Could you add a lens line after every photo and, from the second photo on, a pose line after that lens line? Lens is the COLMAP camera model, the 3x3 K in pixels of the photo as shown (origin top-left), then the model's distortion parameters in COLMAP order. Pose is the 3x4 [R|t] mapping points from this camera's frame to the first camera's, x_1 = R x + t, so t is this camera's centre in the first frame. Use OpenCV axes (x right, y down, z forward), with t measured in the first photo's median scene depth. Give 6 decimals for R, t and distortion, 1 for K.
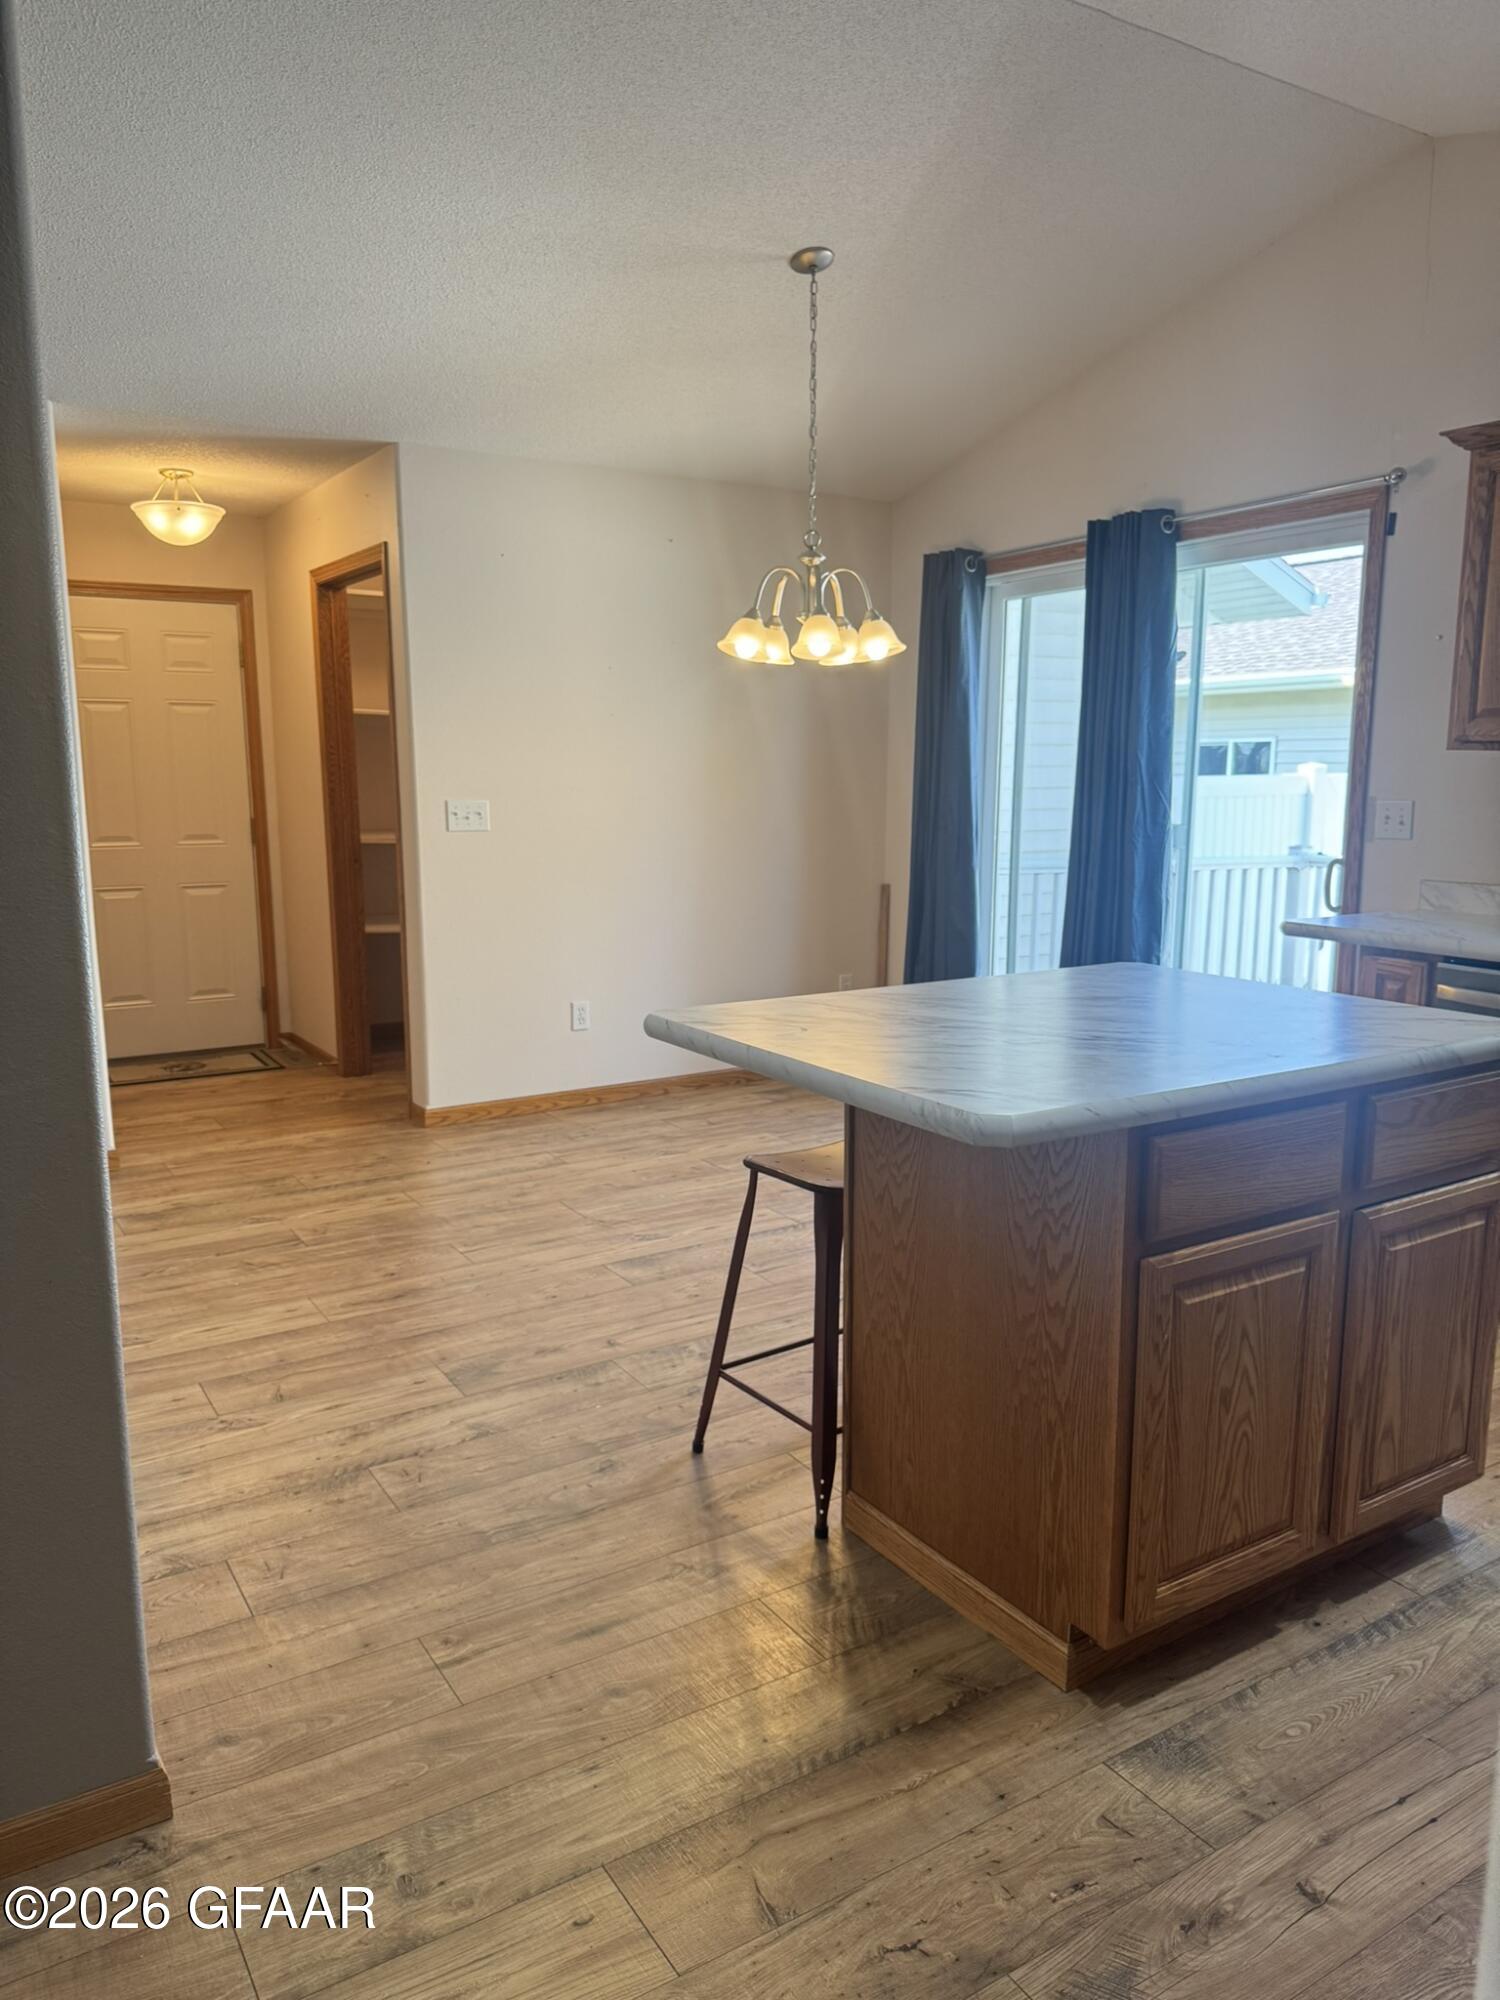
lens RADIAL K [[1390.3, 0, 745.6], [0, 1390.3, 1003.2], [0, 0, 1]] dist [0.063635, -0.081693]
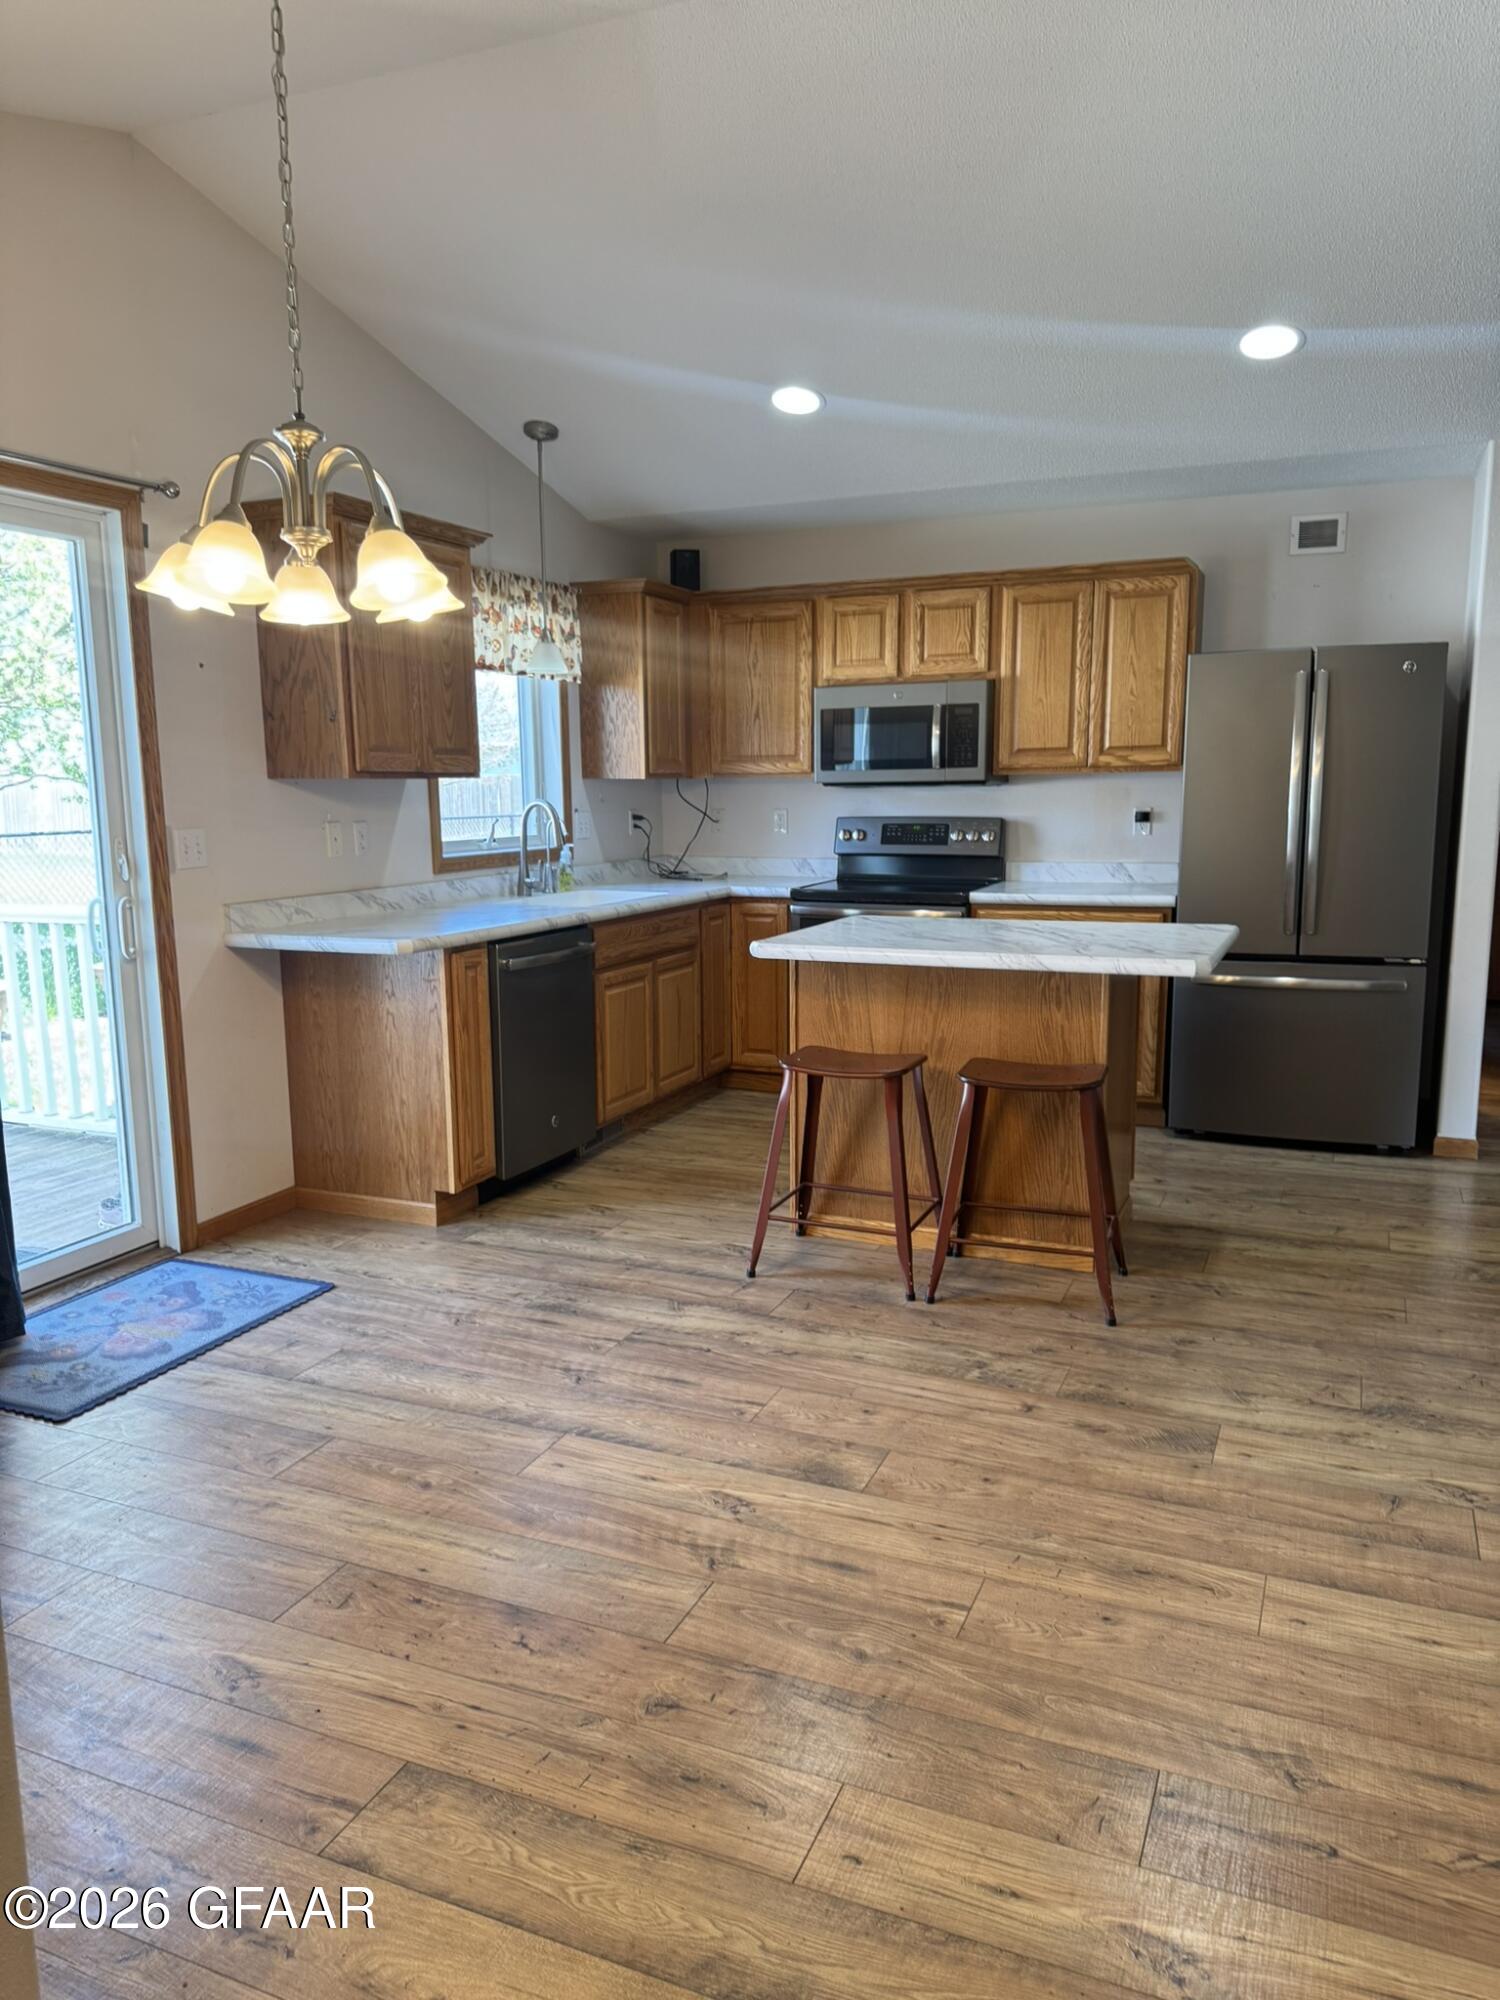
lens RADIAL K [[1390.3, 0, 751.7], [0, 1390.3, 1003.9], [0, 0, 1]] dist [0.063635, -0.081693]
pose [[-0.555294, -0.134715, 0.820671, -0.703735], [0.147080, 0.955332, 0.256338, -0.274727], [-0.818545, 0.263047, -0.510676, 1.510156]]
